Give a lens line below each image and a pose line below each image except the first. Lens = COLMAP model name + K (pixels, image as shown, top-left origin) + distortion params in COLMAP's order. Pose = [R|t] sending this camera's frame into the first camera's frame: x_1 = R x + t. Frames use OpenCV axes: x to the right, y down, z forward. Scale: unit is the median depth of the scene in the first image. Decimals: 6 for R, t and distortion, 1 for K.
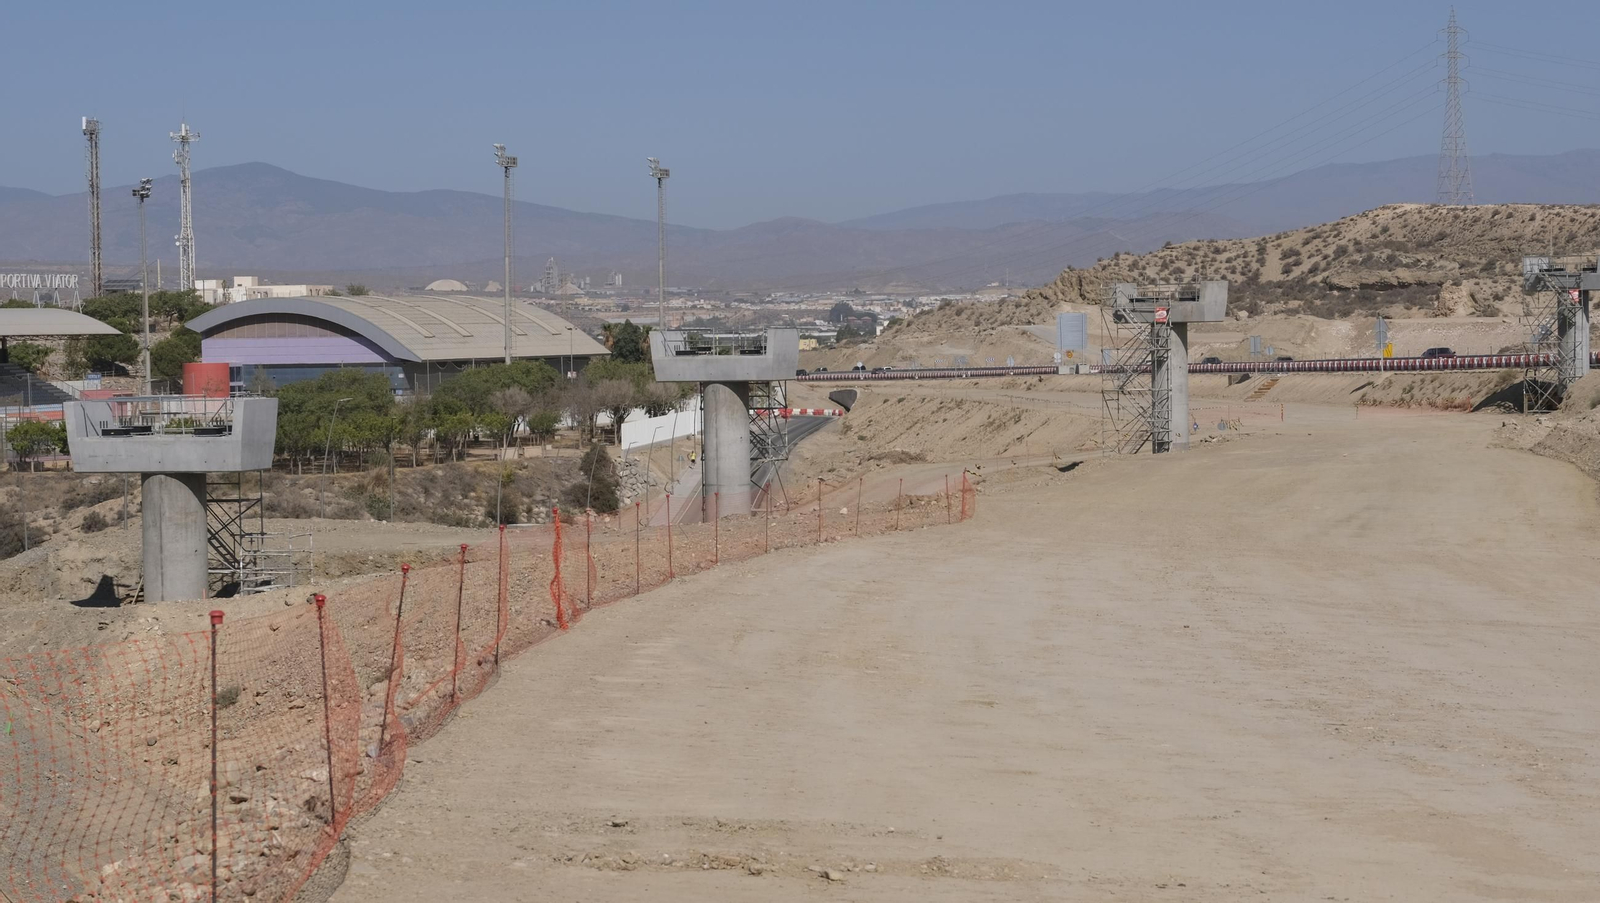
lens RADIAL K [[3587.2, 0, 834.7], [0, 3587.2, 395.9], [0, 0, 1]] dist [0.011980, 0.000000]
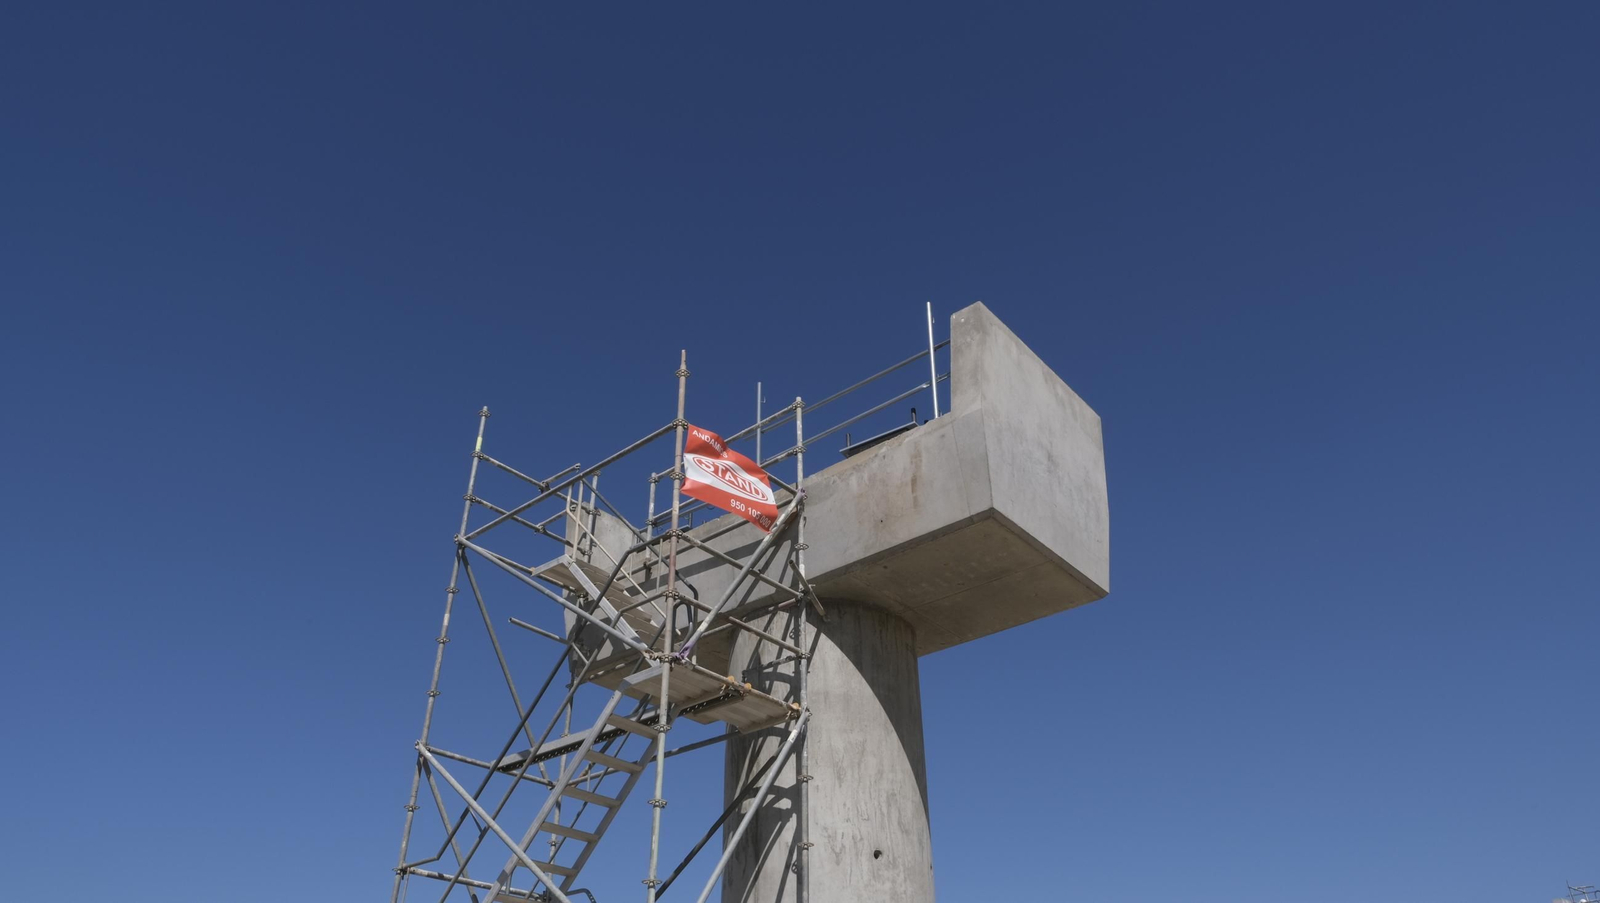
lens RADIAL K [[1084.5, 0, 802.6], [0, 1084.5, 445.4], [0, 0, 1]] dist [-0.028098, 0.015310]
pose [[0.995773, -0.045015, -0.080056, 0.049841], [-0.009384, 0.817229, -0.576237, 0.002545], [0.091364, 0.574553, 0.813352, 0.484562]]
